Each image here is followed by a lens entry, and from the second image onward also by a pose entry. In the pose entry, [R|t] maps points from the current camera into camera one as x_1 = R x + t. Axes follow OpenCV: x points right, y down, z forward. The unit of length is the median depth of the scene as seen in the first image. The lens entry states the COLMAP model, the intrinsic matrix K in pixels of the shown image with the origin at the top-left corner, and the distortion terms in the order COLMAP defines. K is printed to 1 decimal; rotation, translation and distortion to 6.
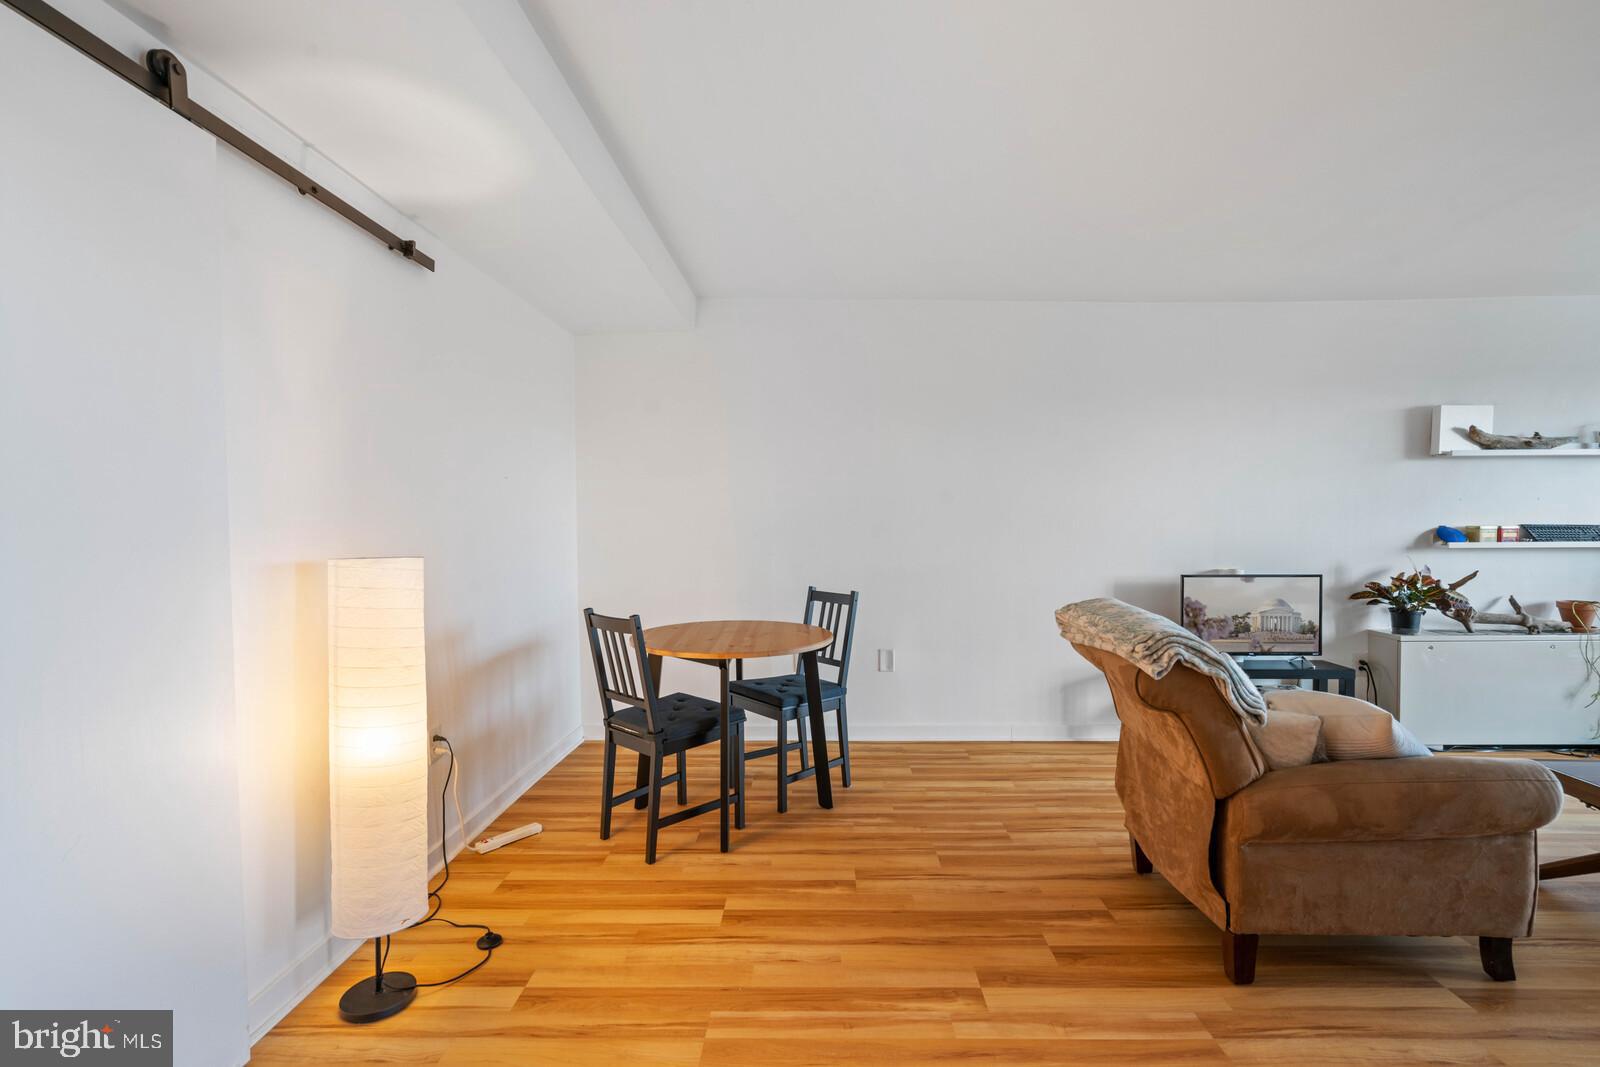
lens RADIAL K [[733.8, 0, 804.2], [0, 733.8, 527.1], [0, 0, 1]] dist [-0.002219, 0.000705]
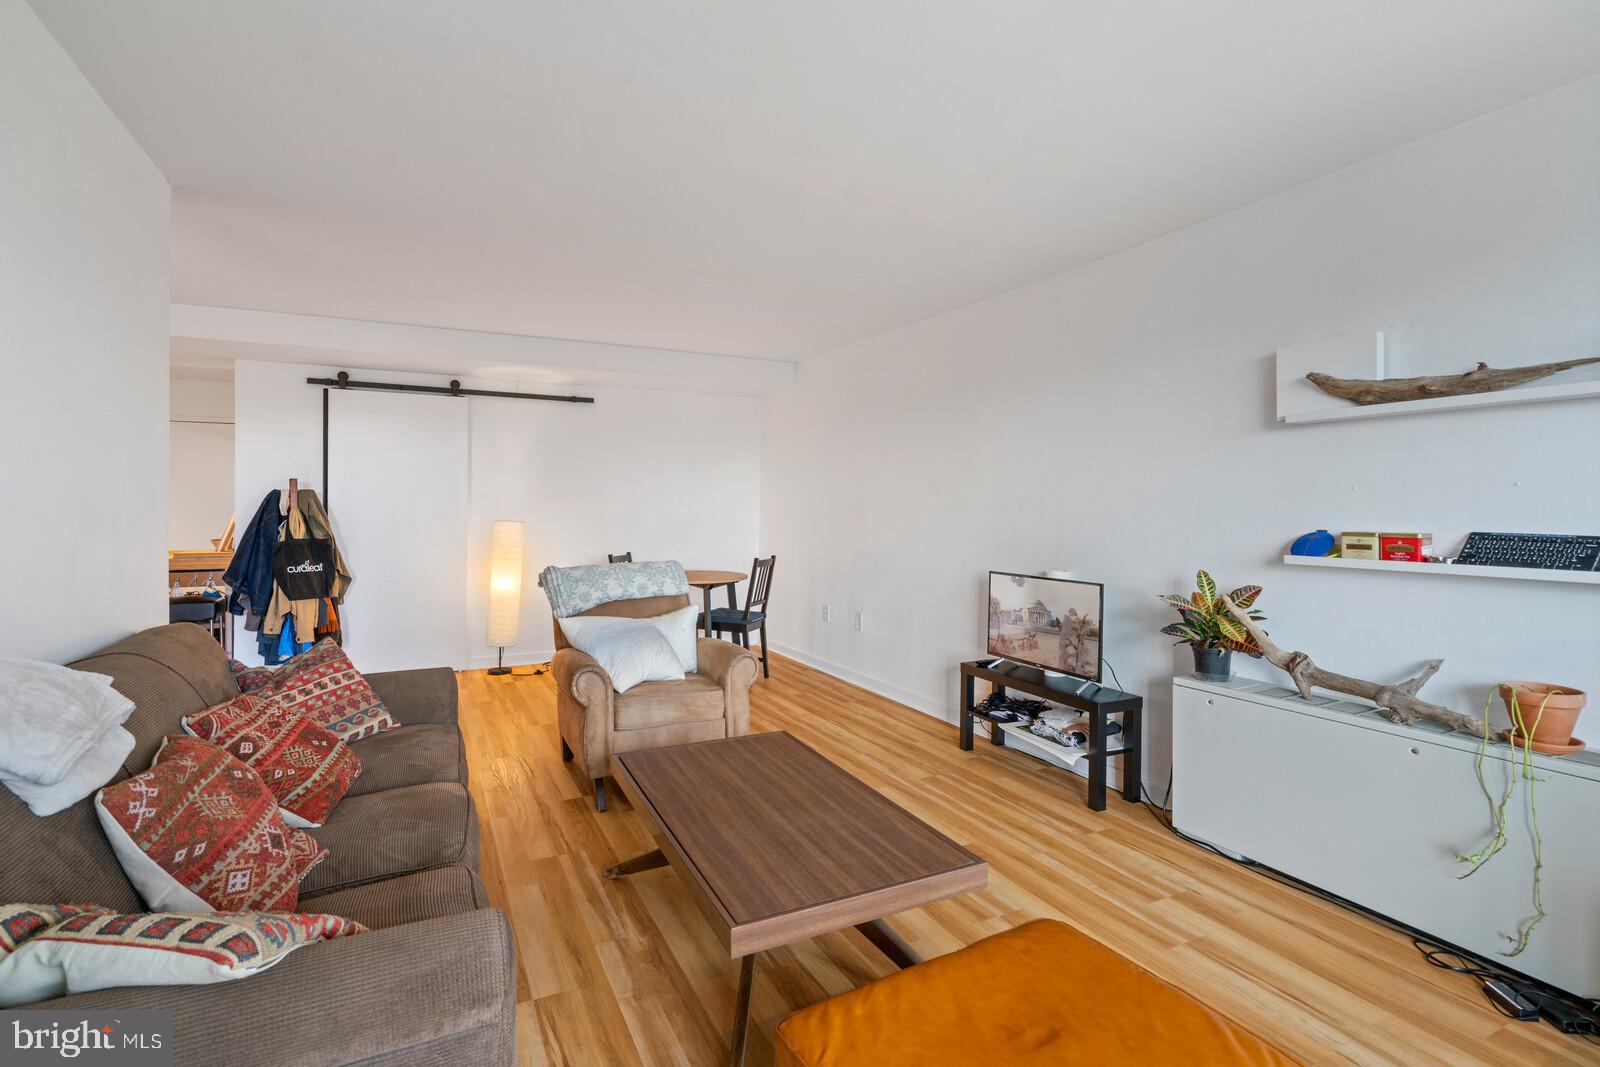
lens RADIAL K [[733.8, 0, 804.2], [0, 733.8, 527.1], [0, 0, 1]] dist [-0.002219, 0.000705]
pose [[0.474879, 0.032135, -0.879464, 1.246833], [-0.002090, 0.999371, 0.035388, -0.026178], [0.880048, -0.014967, 0.474648, 0.320683]]
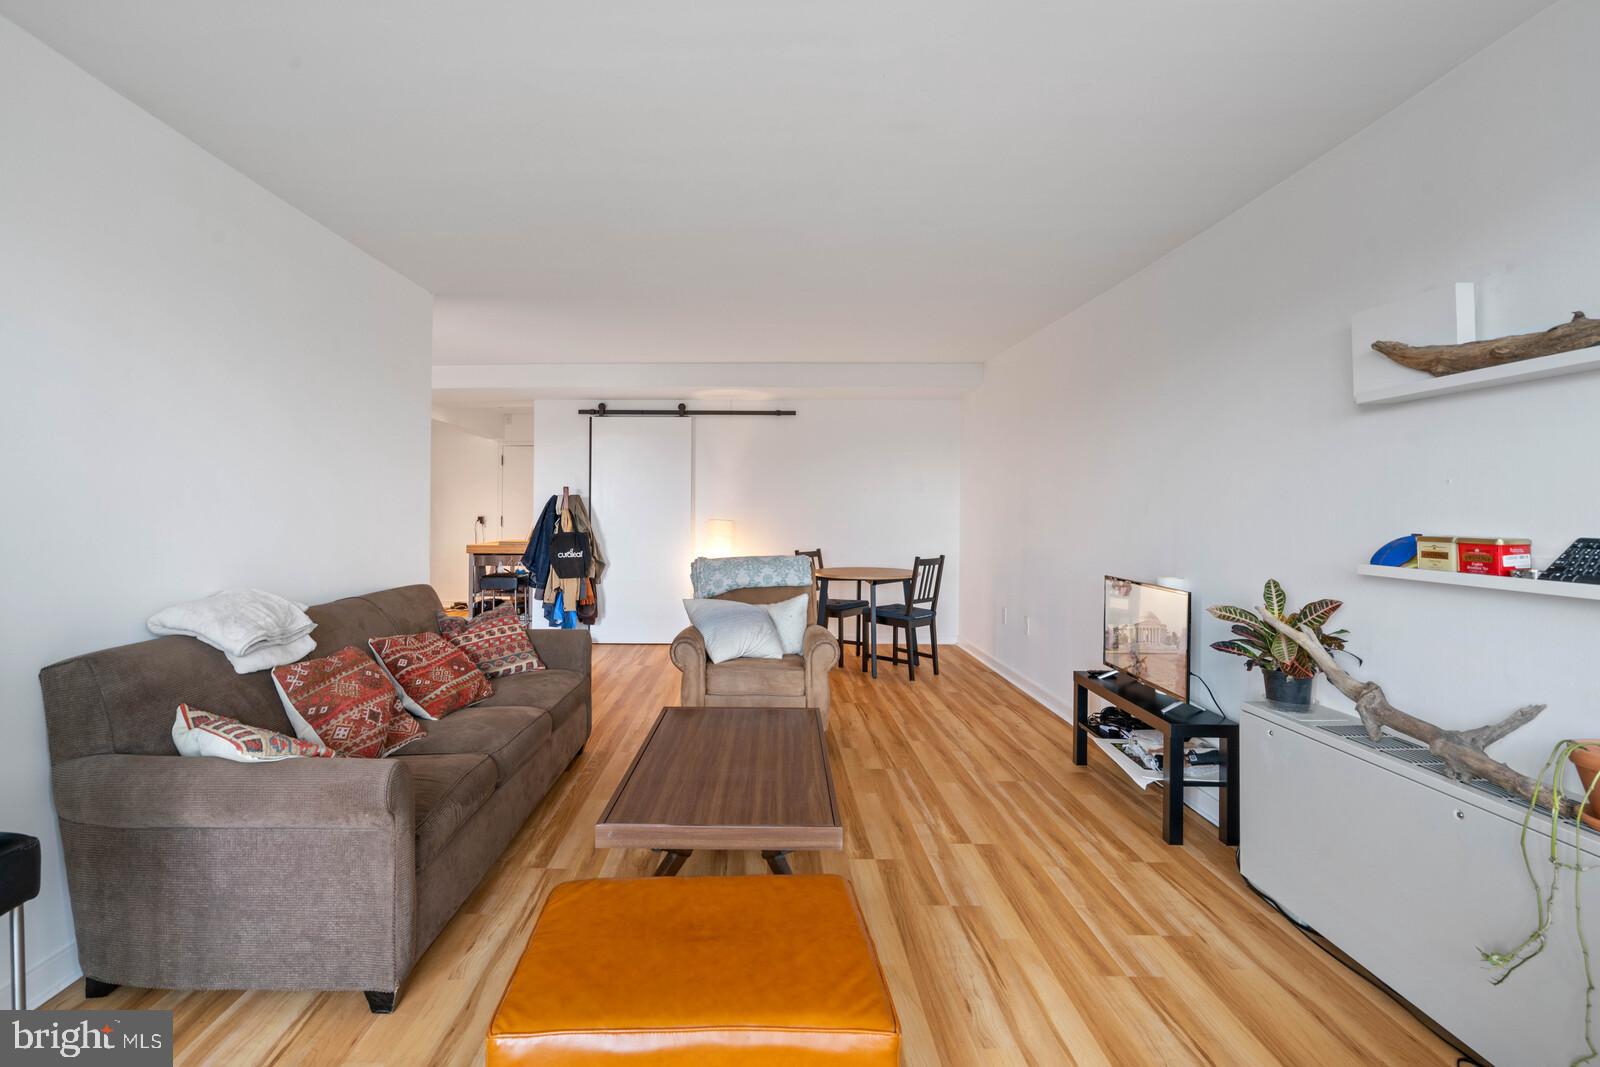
lens RADIAL K [[731.8, 0, 780.1], [0, 731.8, 521.7], [0, 0, 1]] dist [-0.002302, 0.001064]
pose [[0.035298, 0.025822, -0.999043, 1.396028], [0.003365, 0.999657, 0.025957, -0.025169], [0.999371, -0.004278, 0.035199, 0.563595]]
